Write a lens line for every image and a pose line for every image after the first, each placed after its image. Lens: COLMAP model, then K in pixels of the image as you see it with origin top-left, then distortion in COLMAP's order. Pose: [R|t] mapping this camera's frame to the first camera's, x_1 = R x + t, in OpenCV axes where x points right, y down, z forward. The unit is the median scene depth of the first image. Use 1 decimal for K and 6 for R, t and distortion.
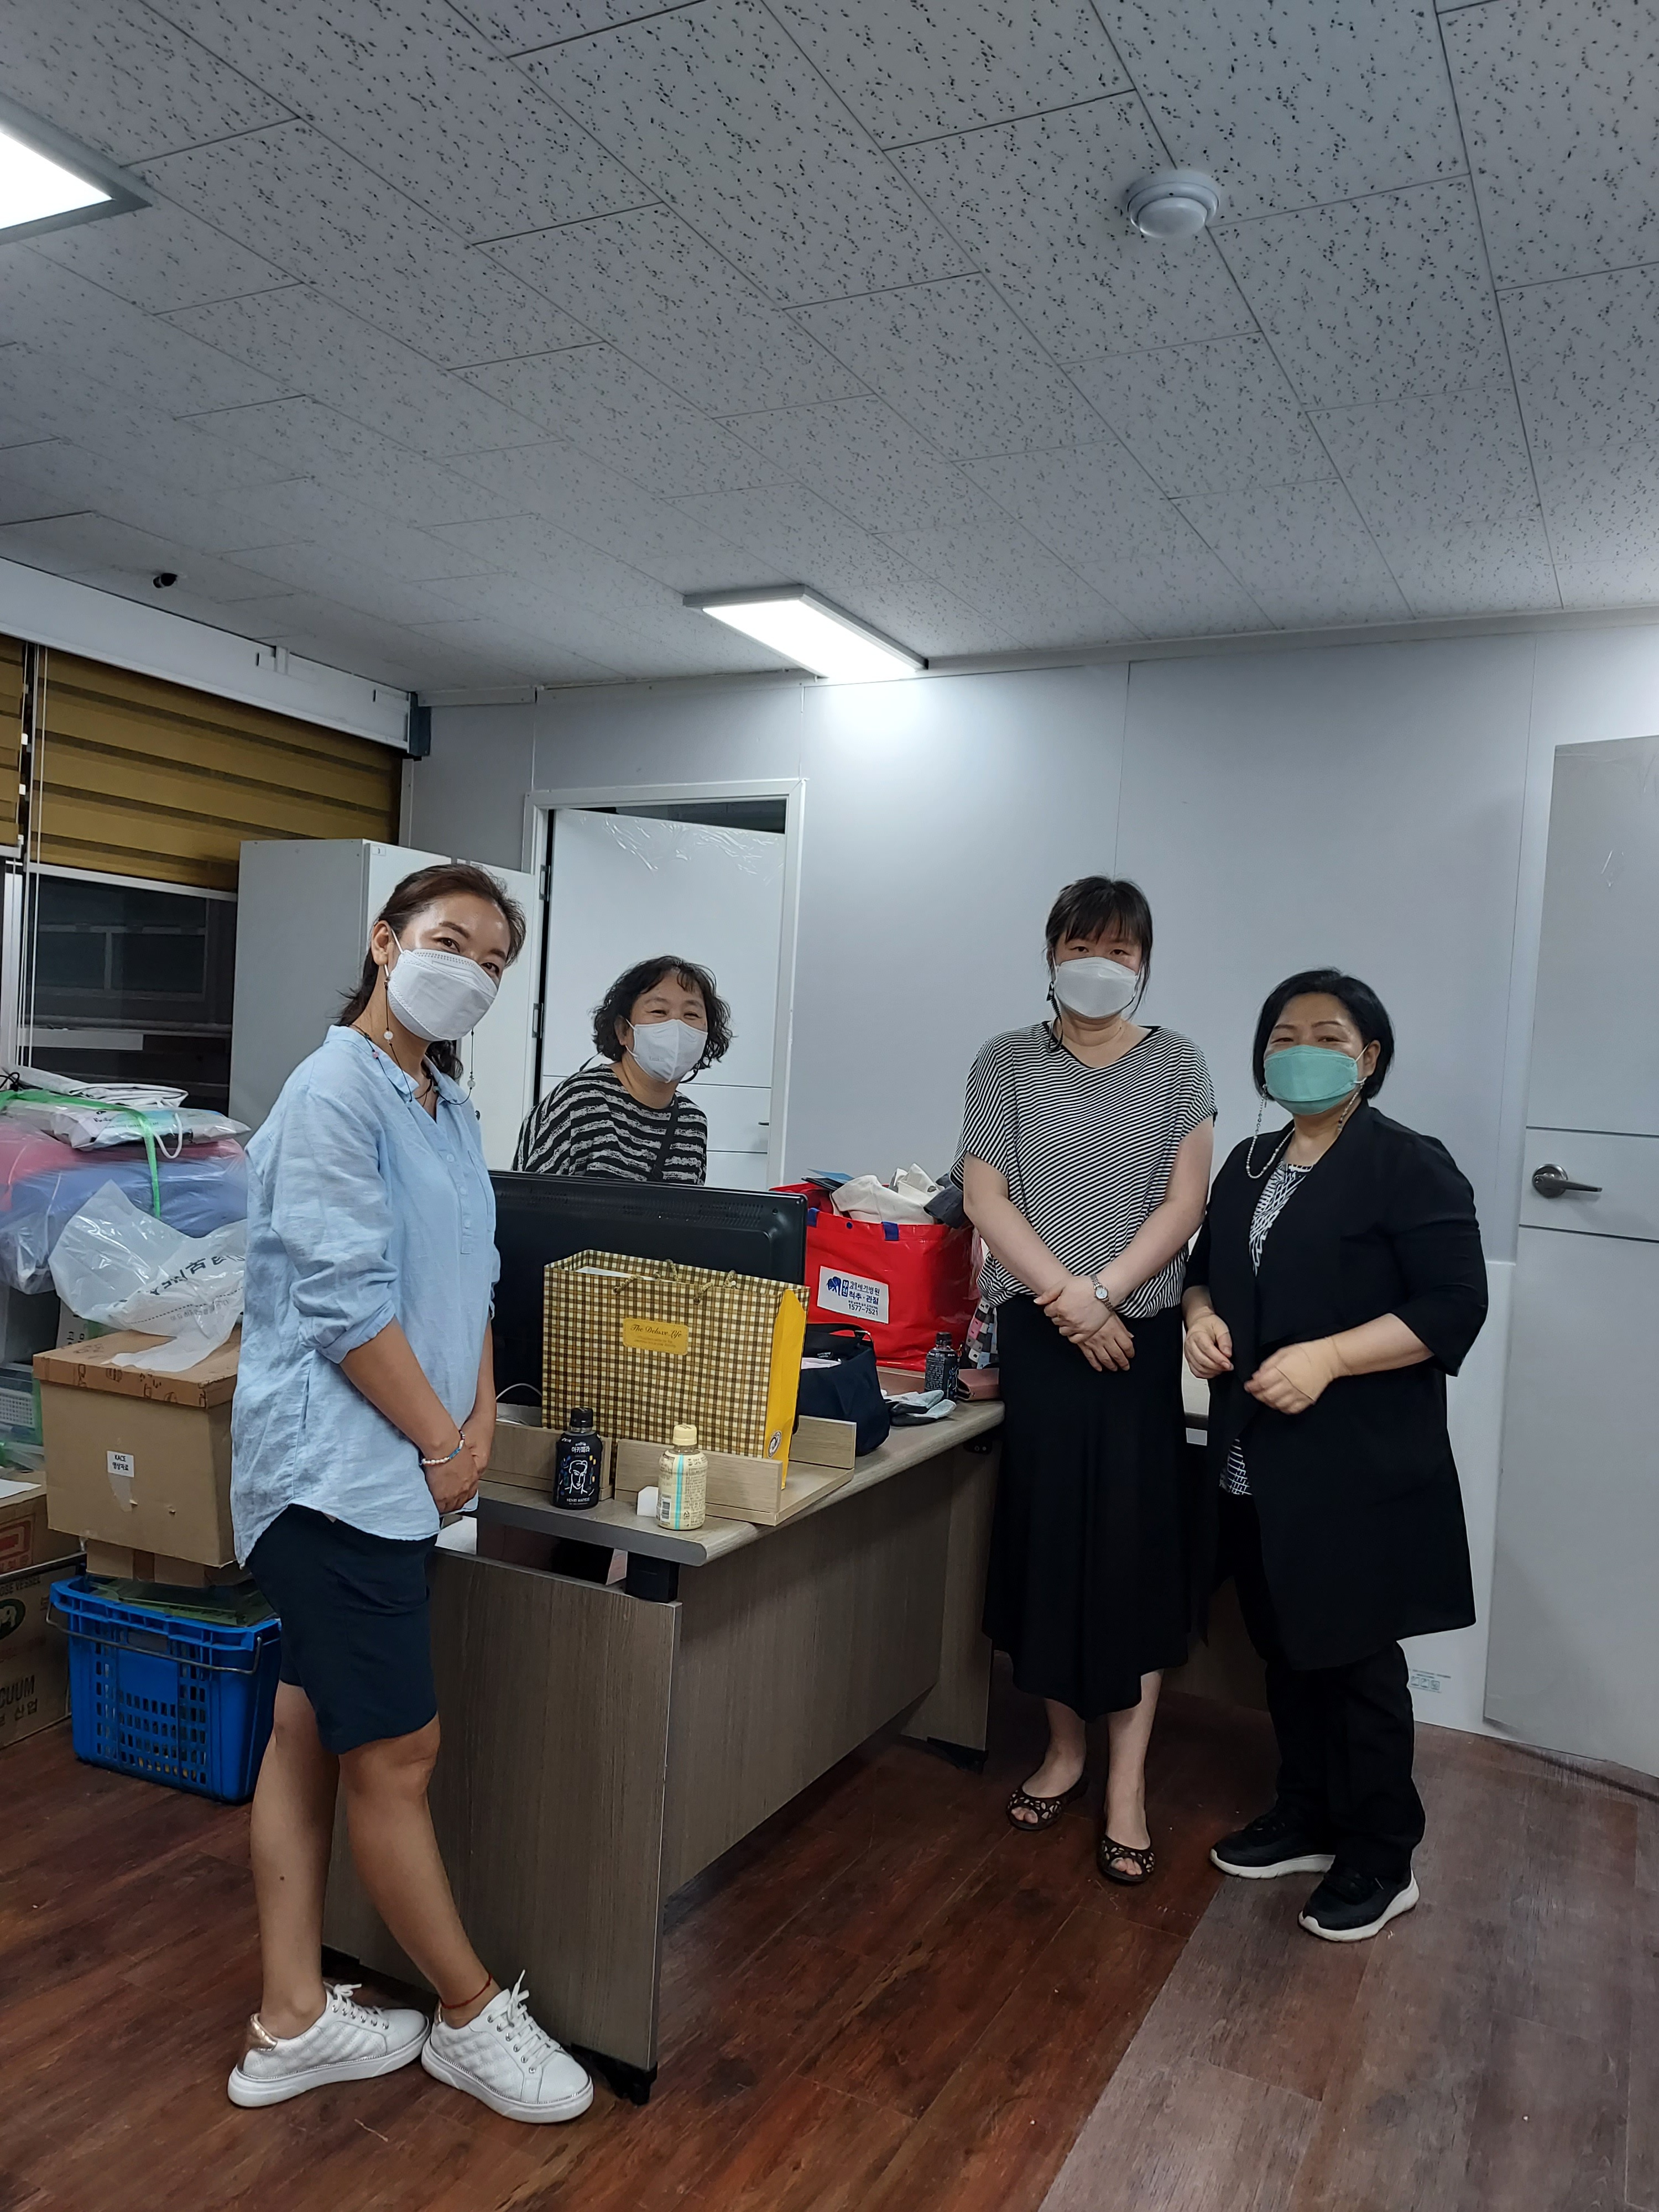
lens RADIAL K [[1708.0, 0, 795.9], [0, 1708.0, 1136.5], [0, 0, 1]] dist [0.172557, -0.403561]
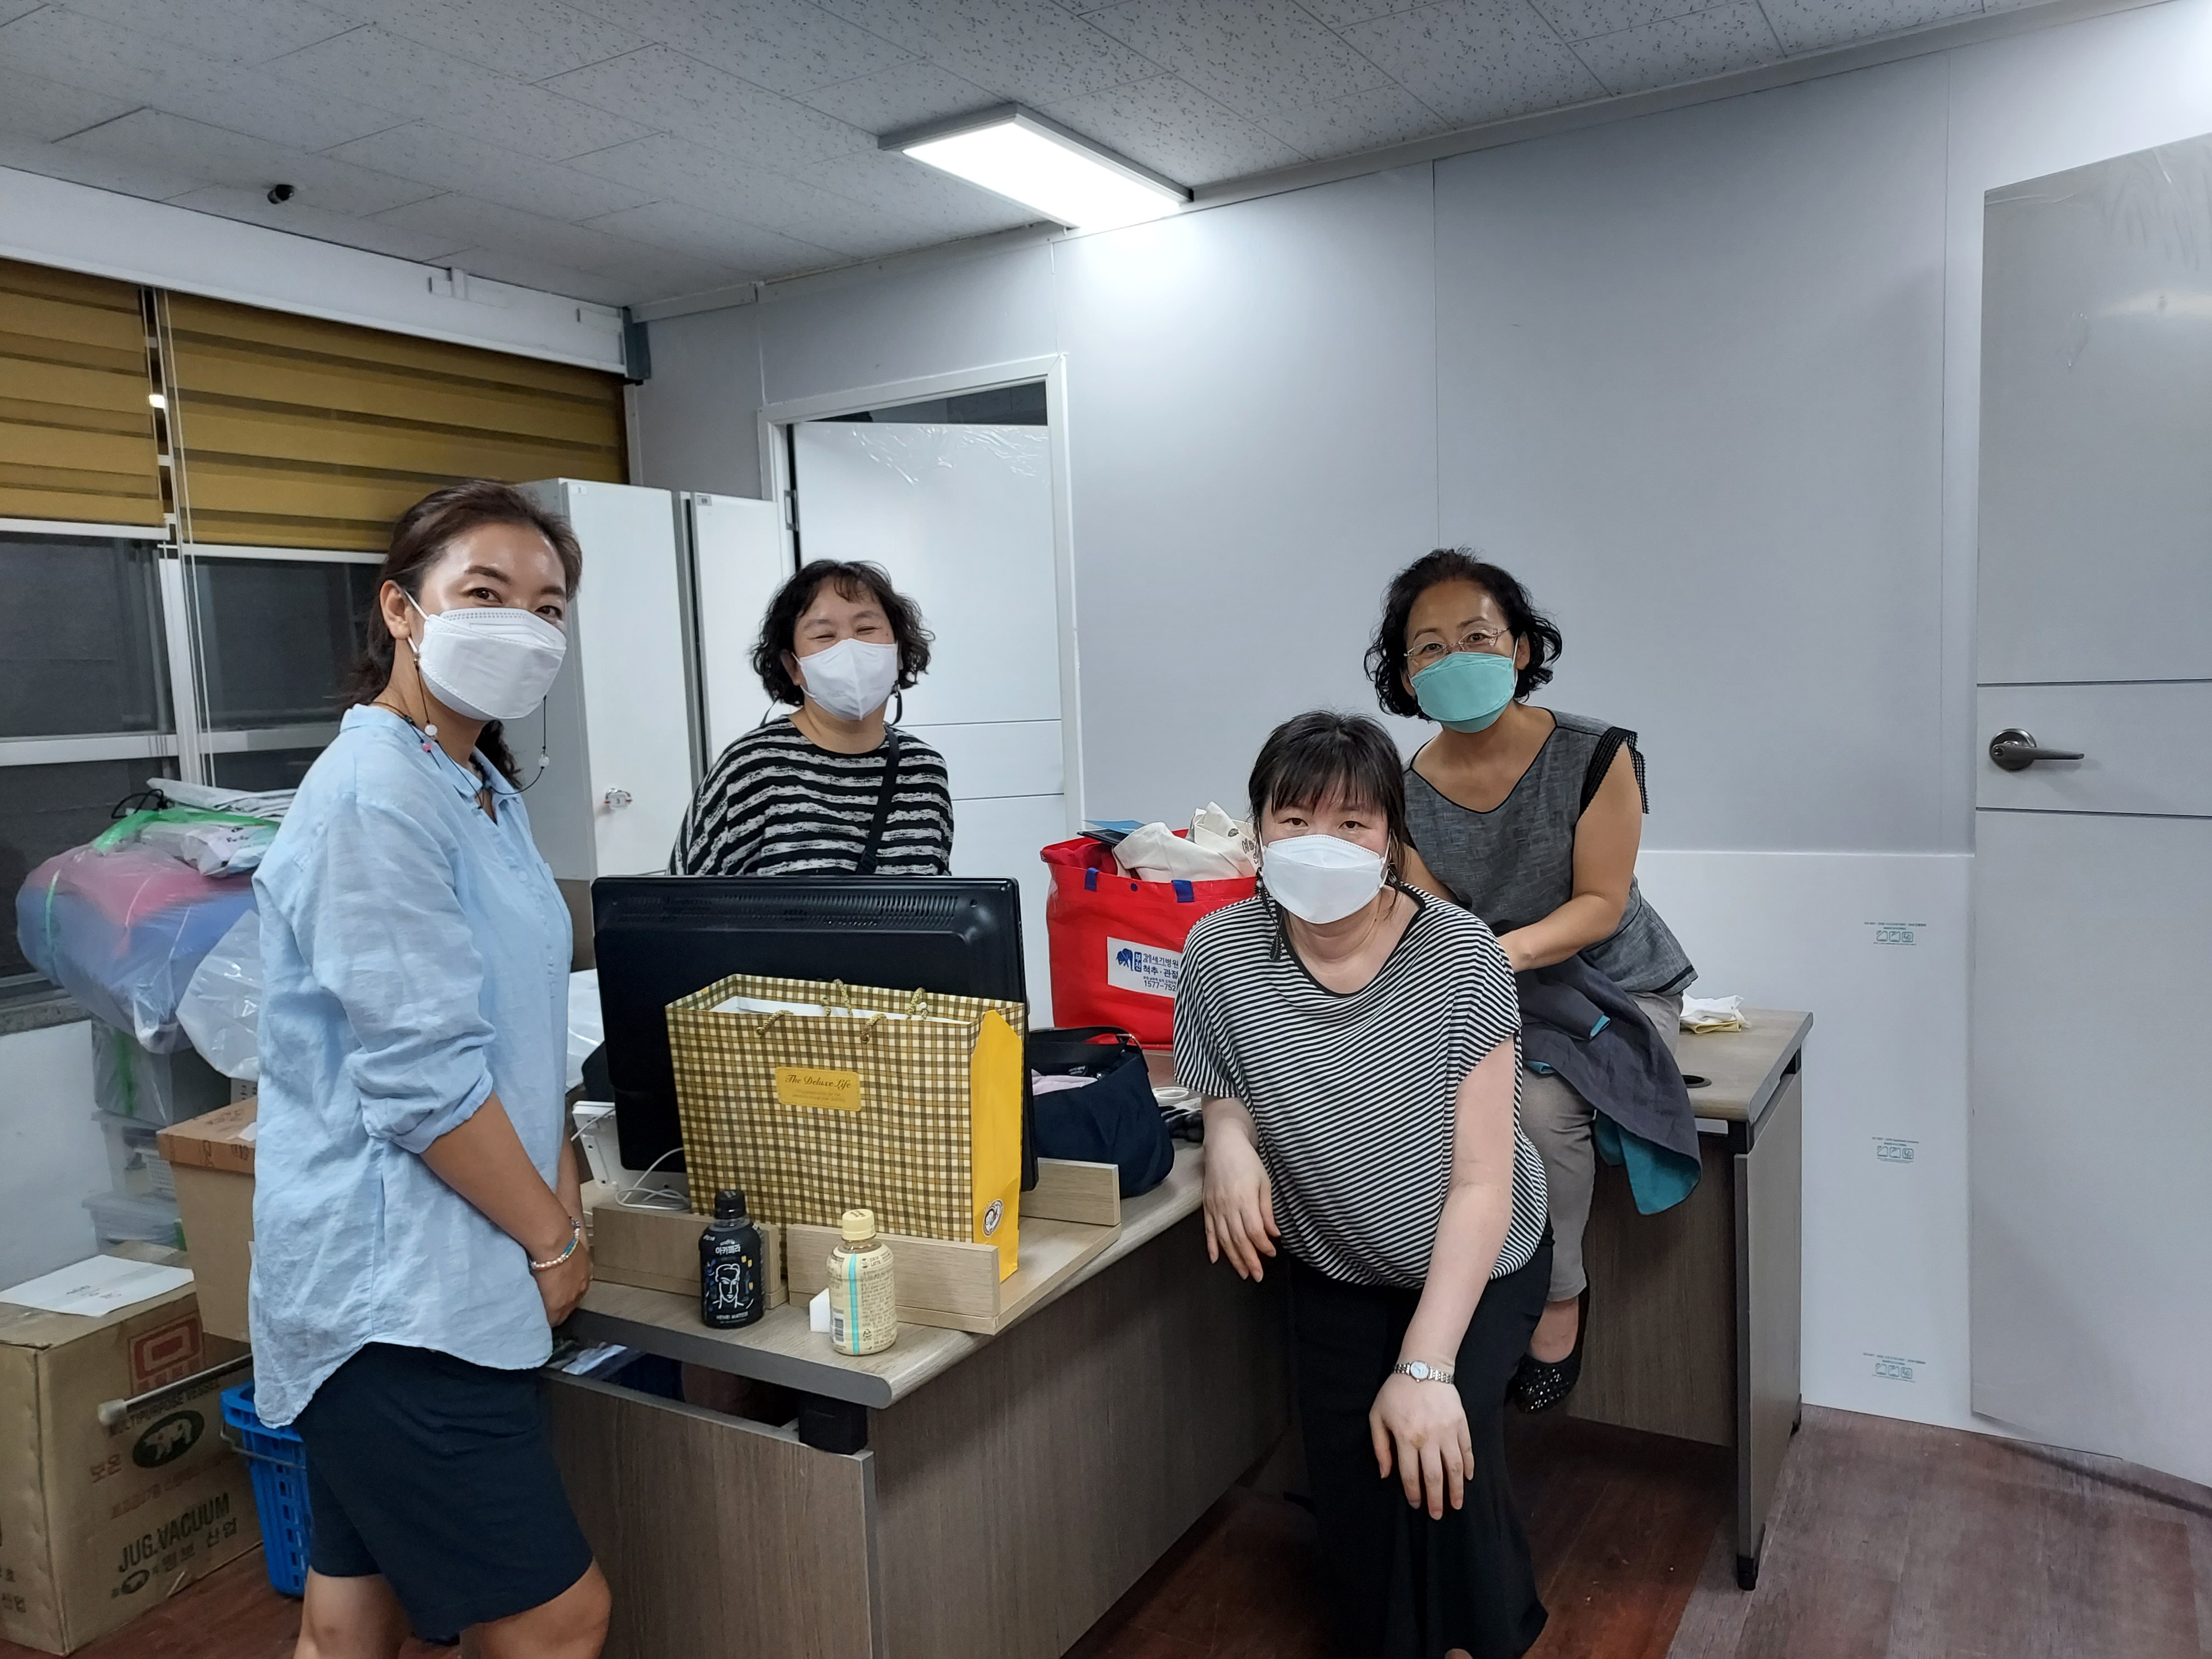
lens RADIAL K [[1605.4, 0, 1106.0], [0, 1605.4, 829.5], [0, 0, 1]] dist [0.099808, -0.134491]
pose [[0.993378, -0.088005, -0.073860, 0.087959], [0.091580, 0.994712, 0.046484, -0.013659], [0.069379, -0.052940, 0.996185, 0.270466]]
